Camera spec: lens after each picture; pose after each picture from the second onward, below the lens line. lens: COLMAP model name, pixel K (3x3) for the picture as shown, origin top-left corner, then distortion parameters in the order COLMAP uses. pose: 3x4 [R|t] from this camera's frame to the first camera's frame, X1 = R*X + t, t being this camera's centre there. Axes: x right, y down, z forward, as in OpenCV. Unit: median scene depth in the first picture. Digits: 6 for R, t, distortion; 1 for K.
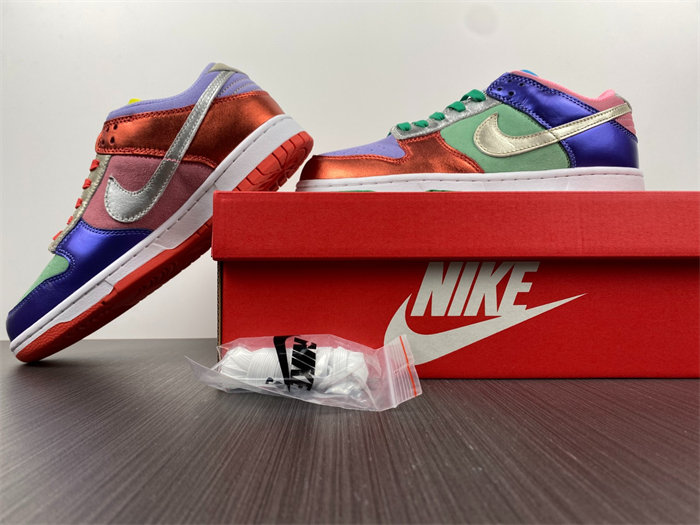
lens RADIAL K [[550.2, 0, 349.2], [0, 550.2, 260.8], [0, 0, 1]] dist [0.009759, -0.038809]
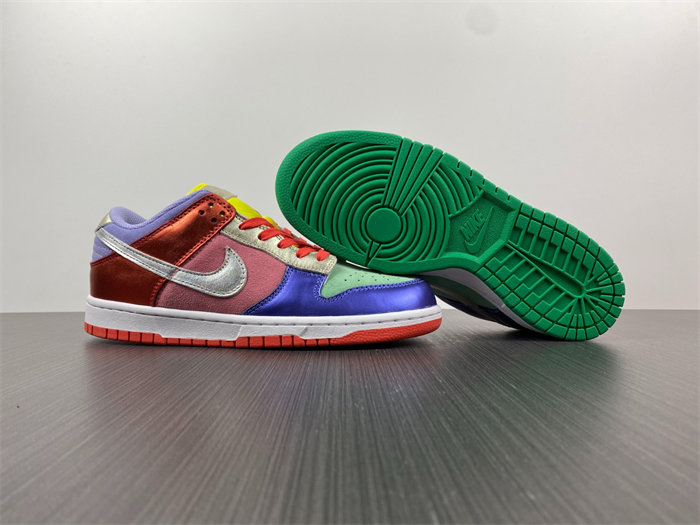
lens RADIAL K [[550.2, 0, 347.7], [0, 550.2, 261.7], [0, 0, 1]] dist [0.009759, -0.038809]
pose [[0.999960, -0.000702, -0.008972, 0.004255], [0.001037, 0.999300, 0.037395, -0.009289], [0.008940, -0.037403, 0.999260, -0.428761]]
